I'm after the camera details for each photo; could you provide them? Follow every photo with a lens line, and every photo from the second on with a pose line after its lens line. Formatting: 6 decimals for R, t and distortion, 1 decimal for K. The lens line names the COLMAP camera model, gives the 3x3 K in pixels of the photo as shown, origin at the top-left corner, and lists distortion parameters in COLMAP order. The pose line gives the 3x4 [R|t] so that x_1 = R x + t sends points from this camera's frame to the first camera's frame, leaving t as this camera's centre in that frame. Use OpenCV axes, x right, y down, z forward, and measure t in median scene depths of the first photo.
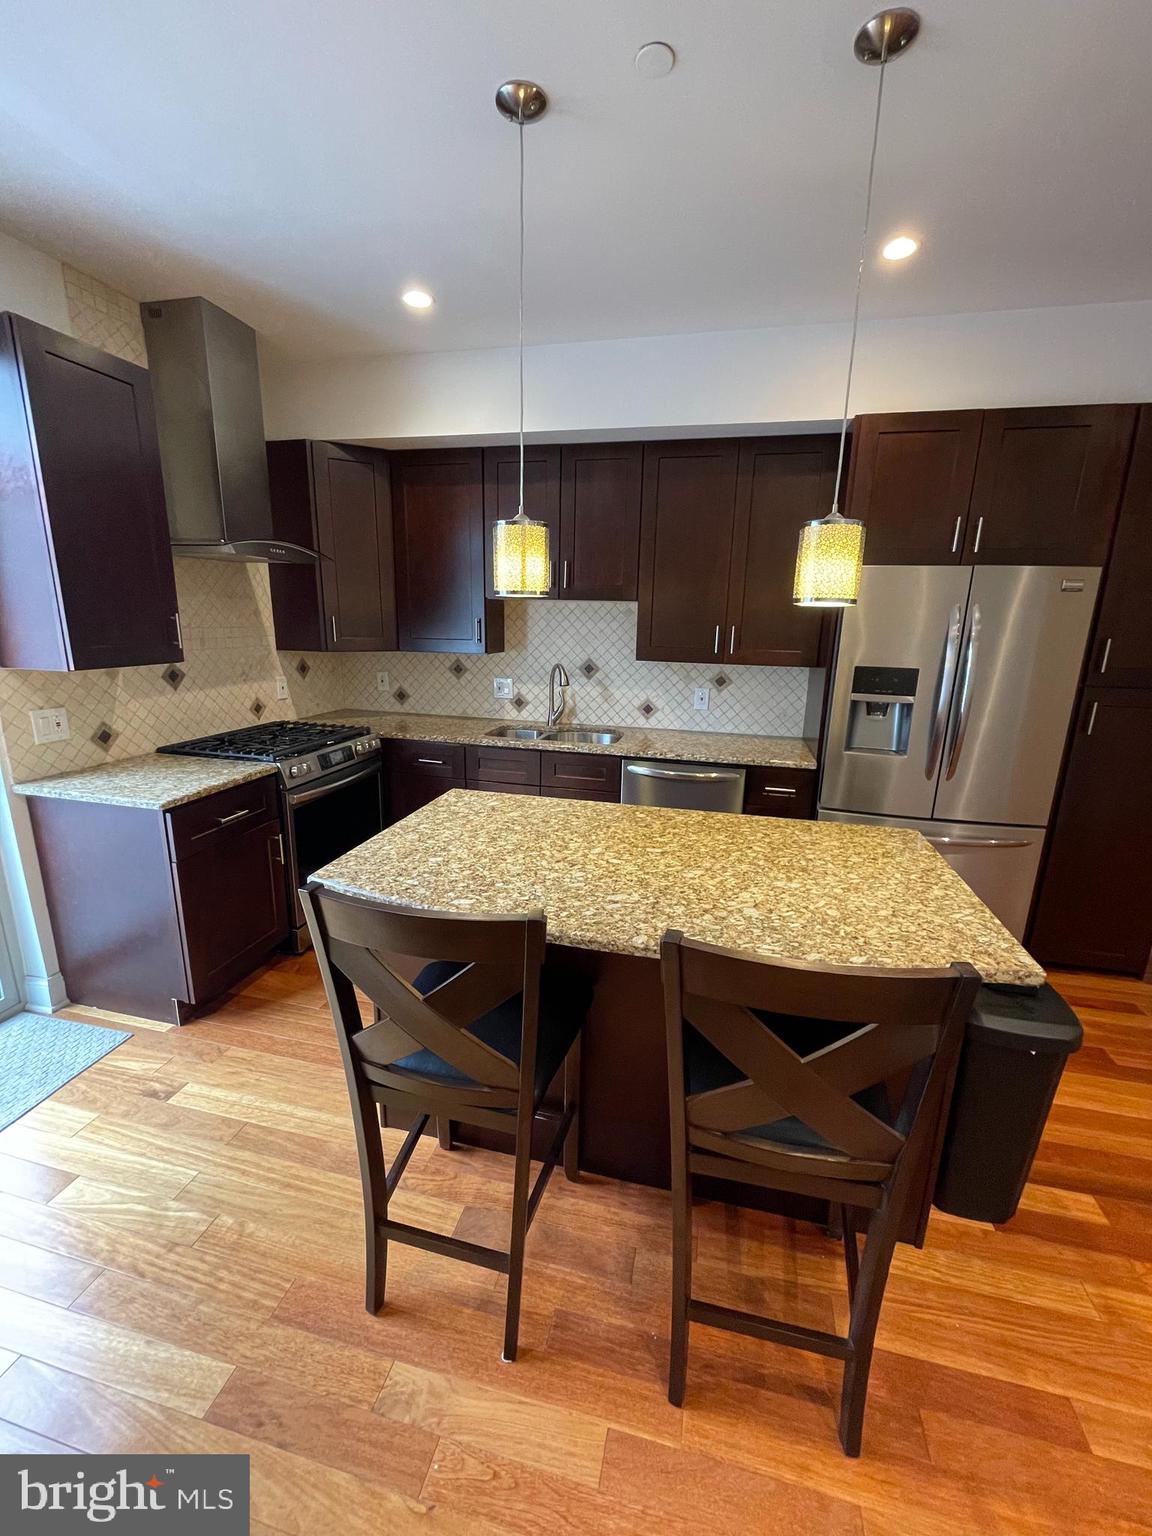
lens RADIAL K [[617.9, 0, 577.2], [0, 617.9, 766.8], [0, 0, 1]] dist [-0.006247, -0.000693]
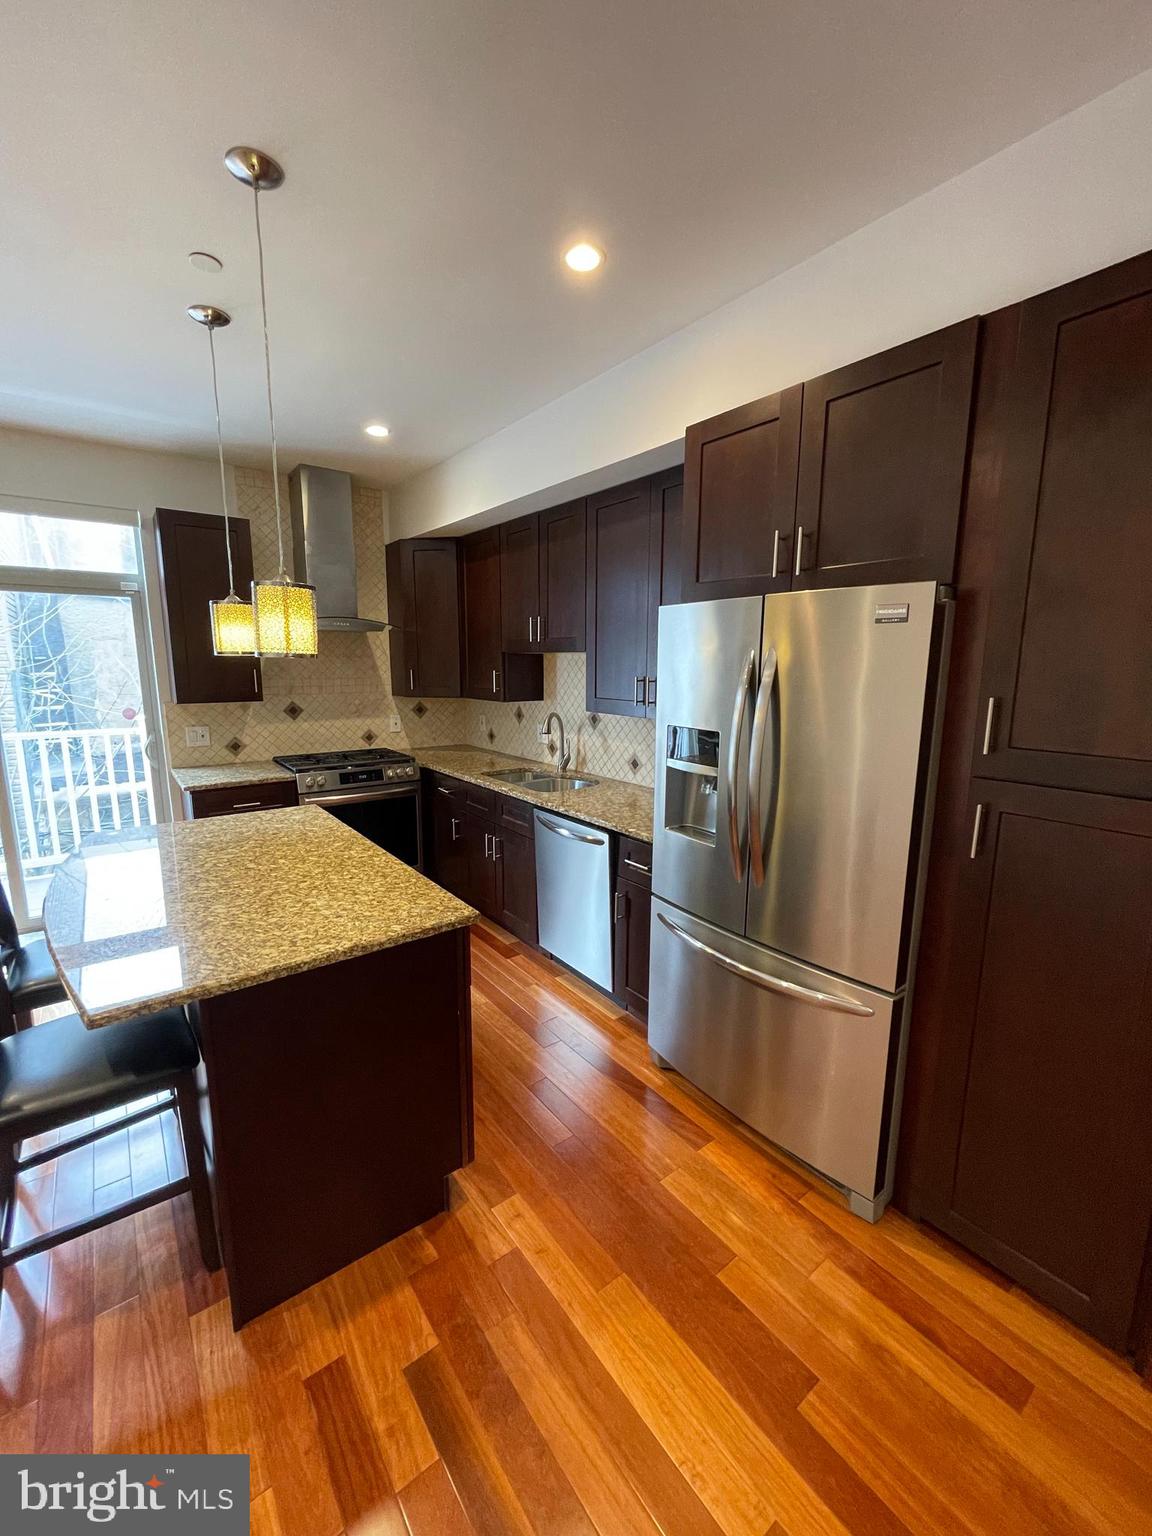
lens RADIAL K [[617.9, 0, 578.8], [0, 617.9, 764.1], [0, 0, 1]] dist [-0.006247, -0.000693]
pose [[0.778804, 0.085881, -0.621360, 0.739783], [-0.137459, 0.989872, -0.035474, -0.056075], [0.612020, 0.113039, 0.782722, 0.246985]]
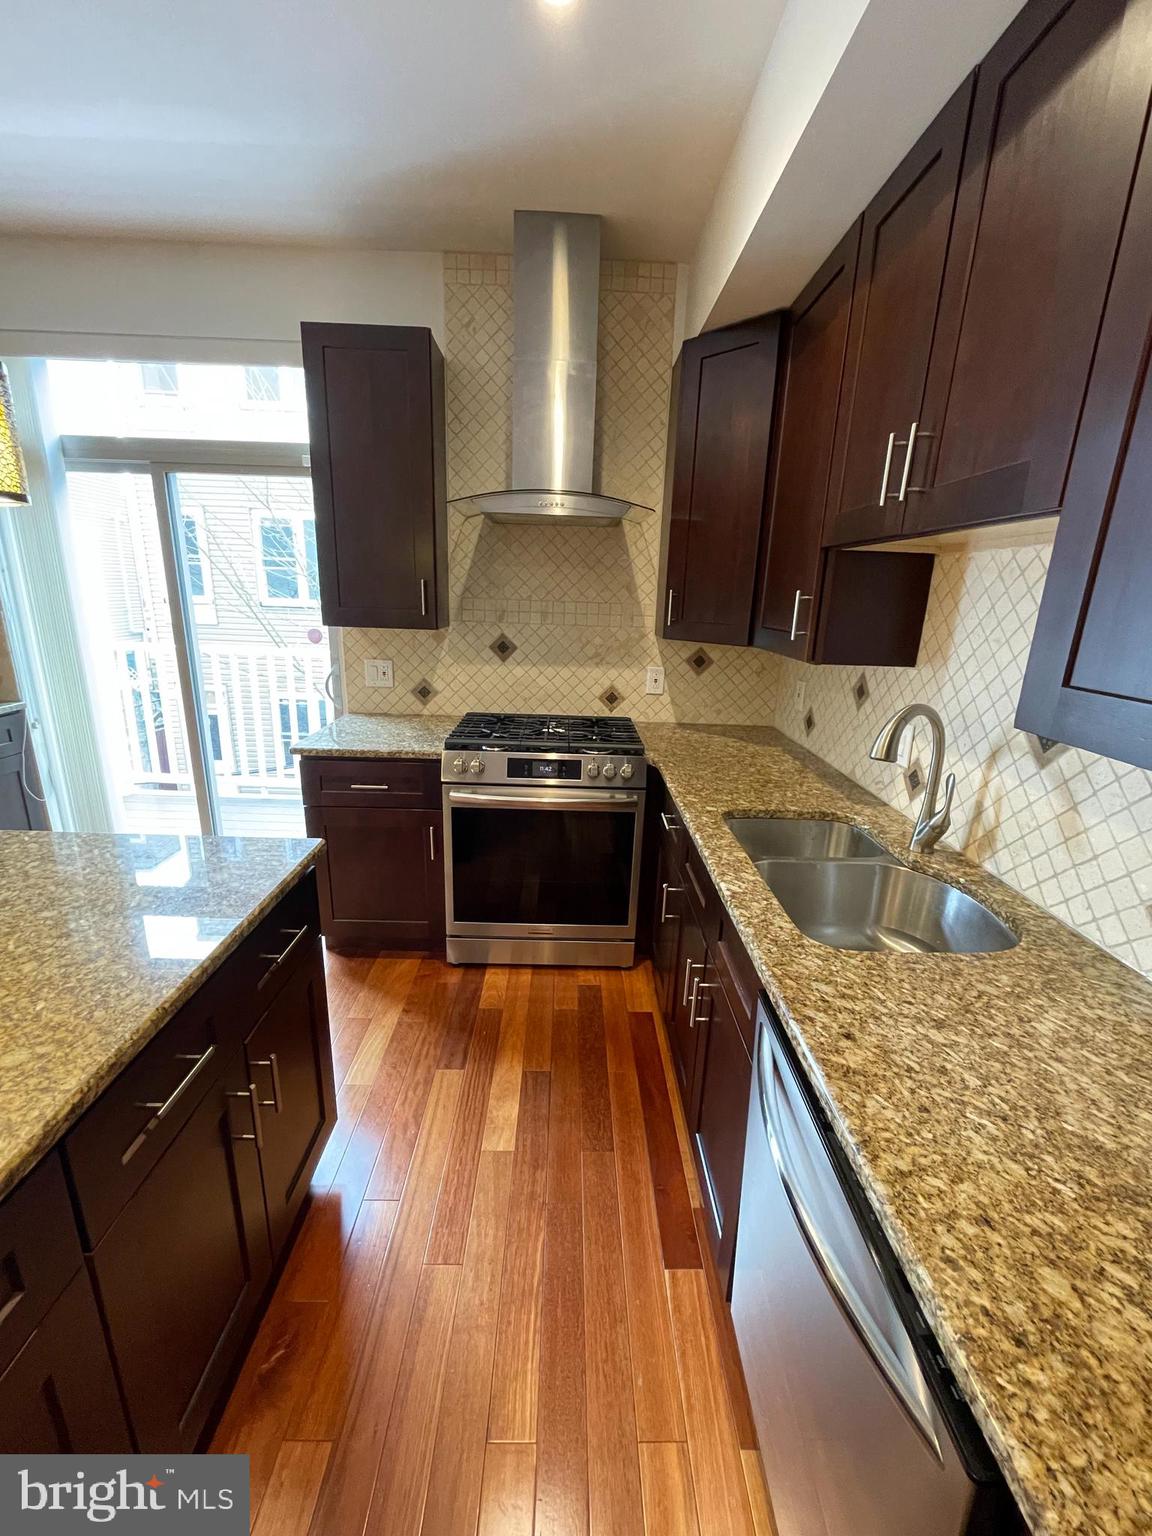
lens RADIAL K [[617.9, 0, 579.6], [0, 617.9, 768.9], [0, 0, 1]] dist [-0.006247, -0.000693]
pose [[0.250781, 0.253598, -0.934236, 0.328872], [-0.257231, 0.947839, 0.188241, -0.164805], [0.933242, 0.193107, 0.302933, 0.772297]]
